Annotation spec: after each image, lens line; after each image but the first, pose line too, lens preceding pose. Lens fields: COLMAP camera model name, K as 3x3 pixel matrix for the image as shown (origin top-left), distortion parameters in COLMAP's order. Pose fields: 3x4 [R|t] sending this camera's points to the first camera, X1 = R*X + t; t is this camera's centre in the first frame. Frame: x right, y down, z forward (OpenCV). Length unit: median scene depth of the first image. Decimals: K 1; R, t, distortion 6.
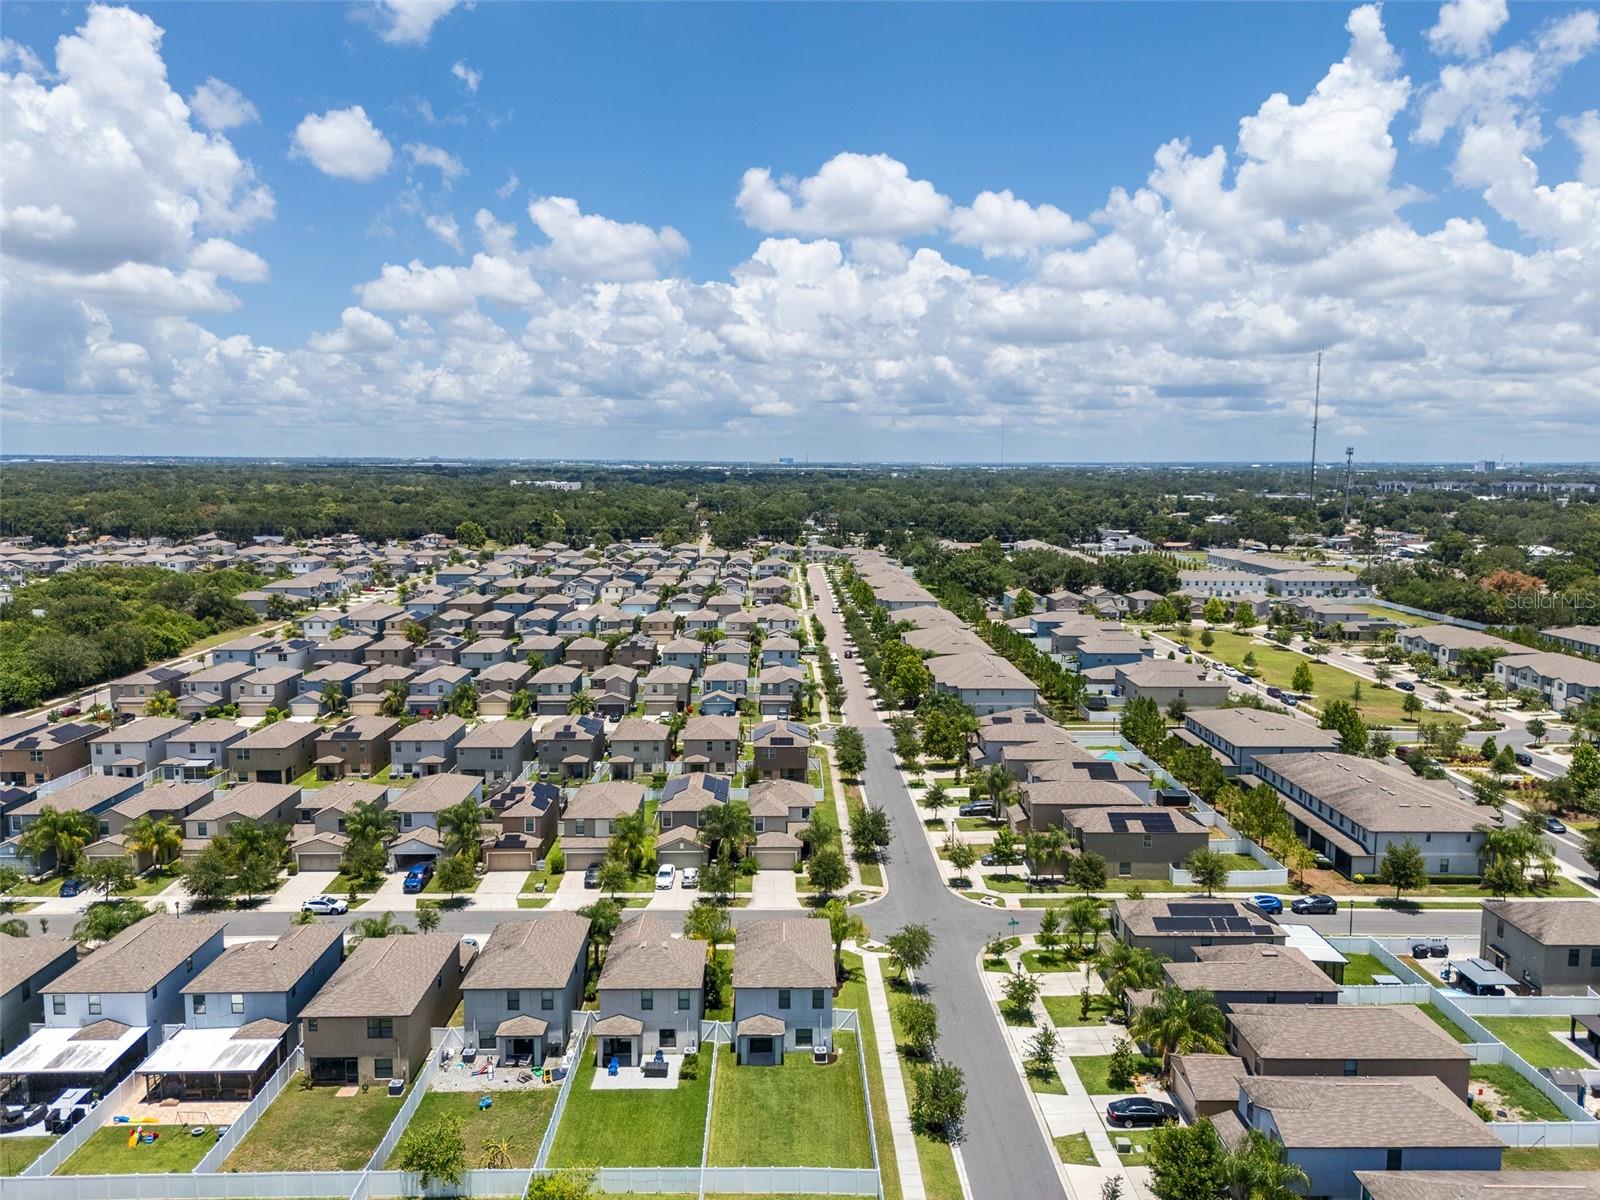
lens RADIAL K [[1183.7, 0, 812.8], [0, 1183.7, 594.5], [0, 0, 1]] dist [0.068078, -0.060099]
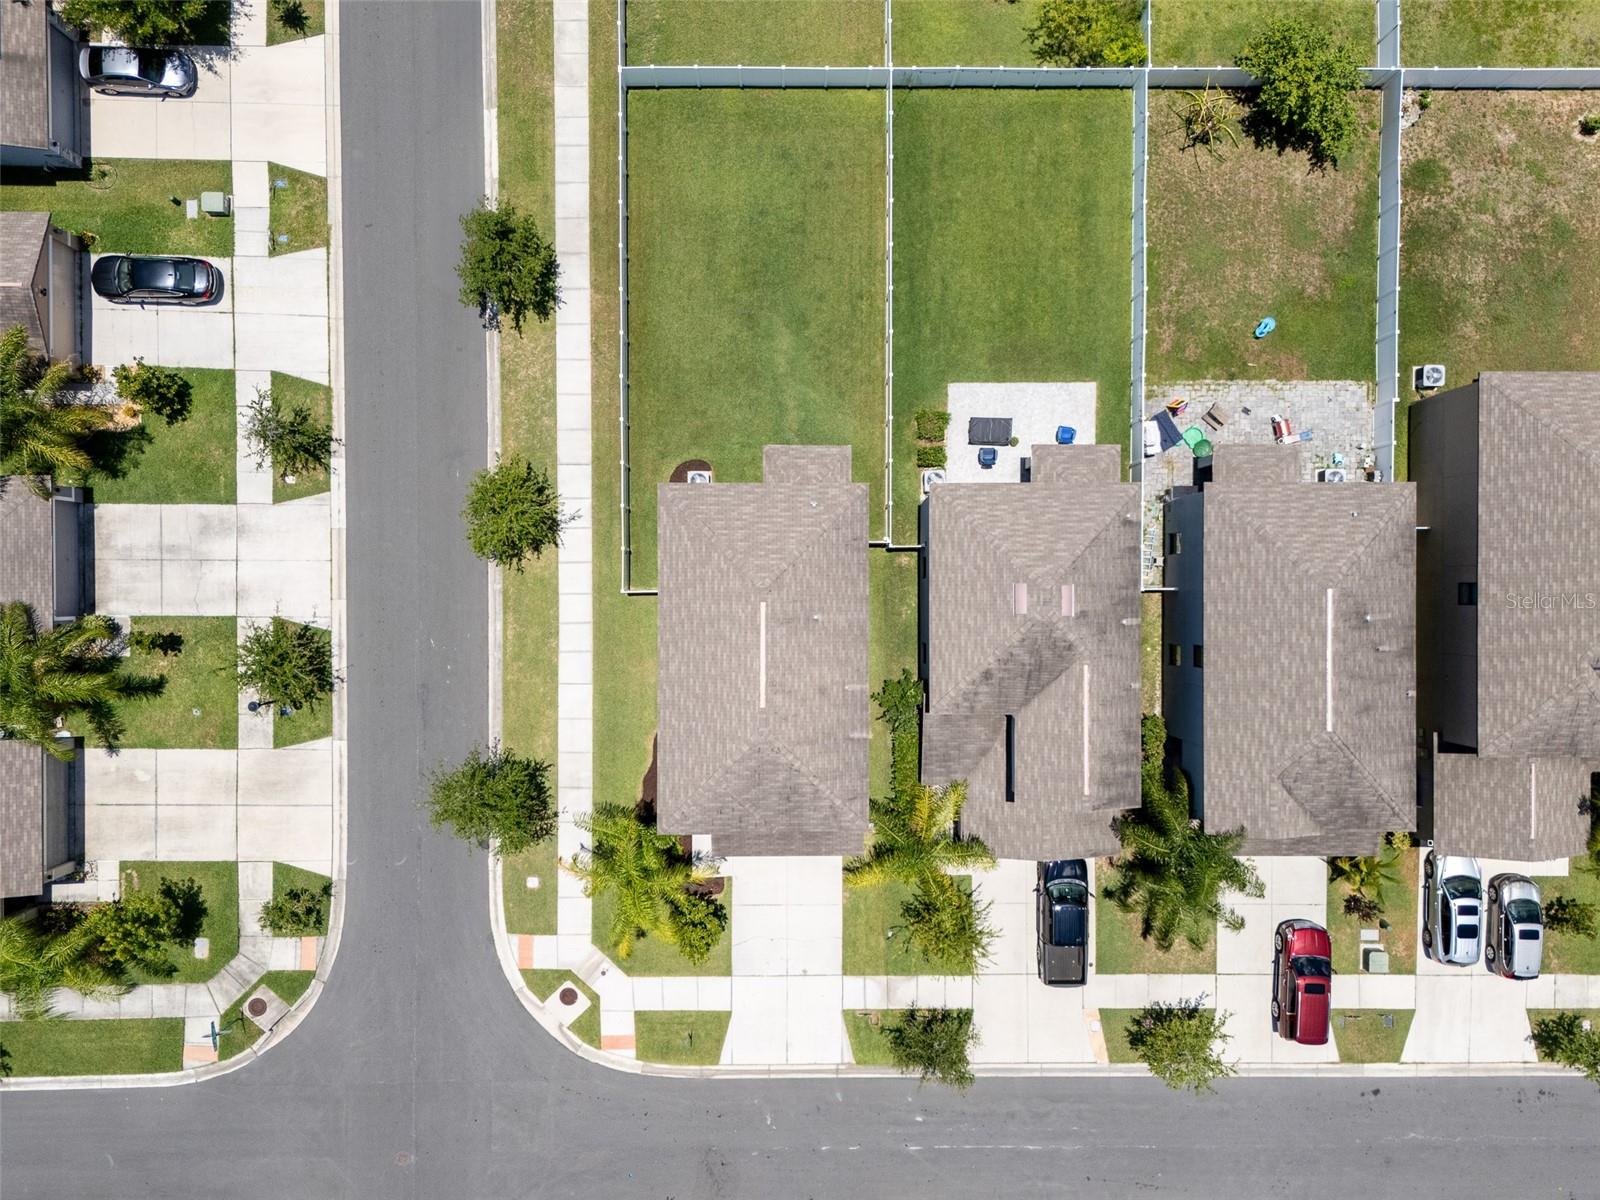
lens RADIAL K [[1183.7, 0, 796.8], [0, 1183.7, 603.3], [0, 0, 1]] dist [0.068078, -0.060099]
pose [[-0.999144, -0.023224, -0.034230, -0.015522], [-0.031251, -0.118330, 0.992482, -0.119581], [-0.027100, 0.992703, 0.117503, 0.720305]]
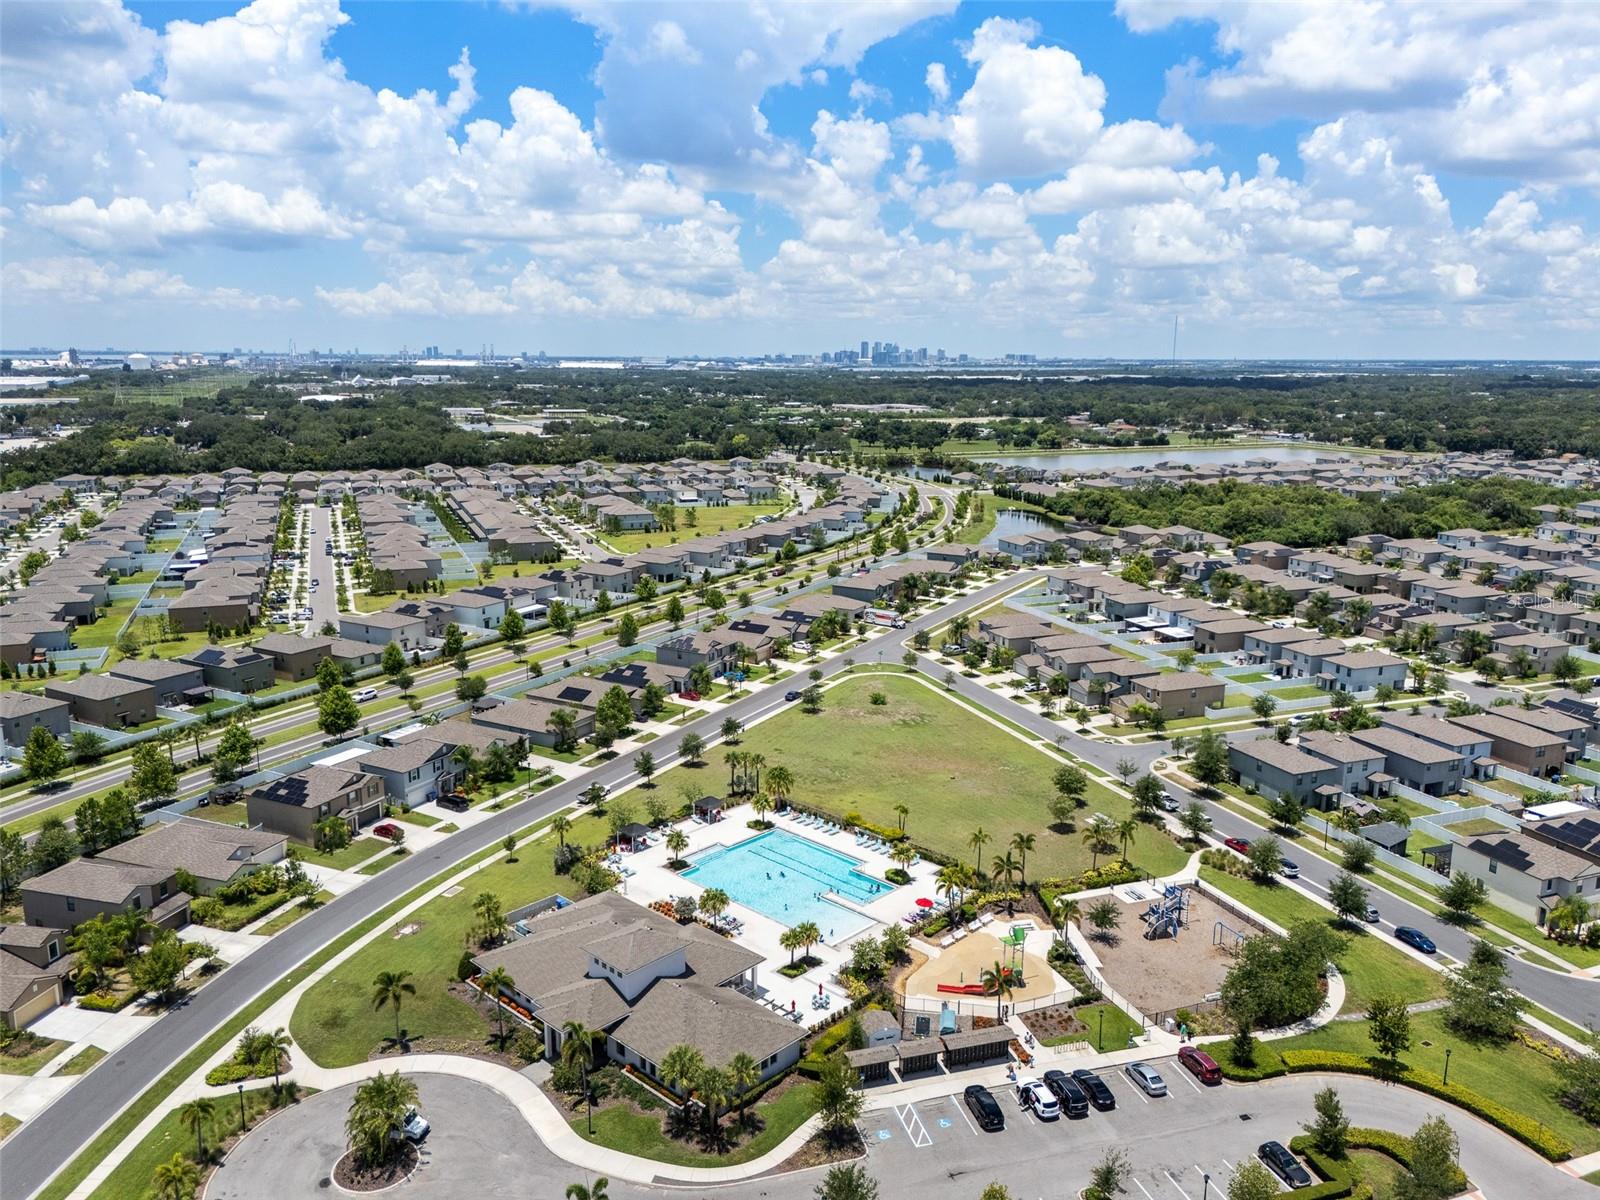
lens RADIAL K [[1183.7, 0, 799.4], [0, 1183.7, 598.9], [0, 0, 1]] dist [0.068078, -0.060099]
pose [[0.340984, 0.186247, -0.921435, 1.326548], [-0.112137, 0.981238, 0.156837, -0.044093], [0.933357, 0.049848, 0.355472, -0.653131]]
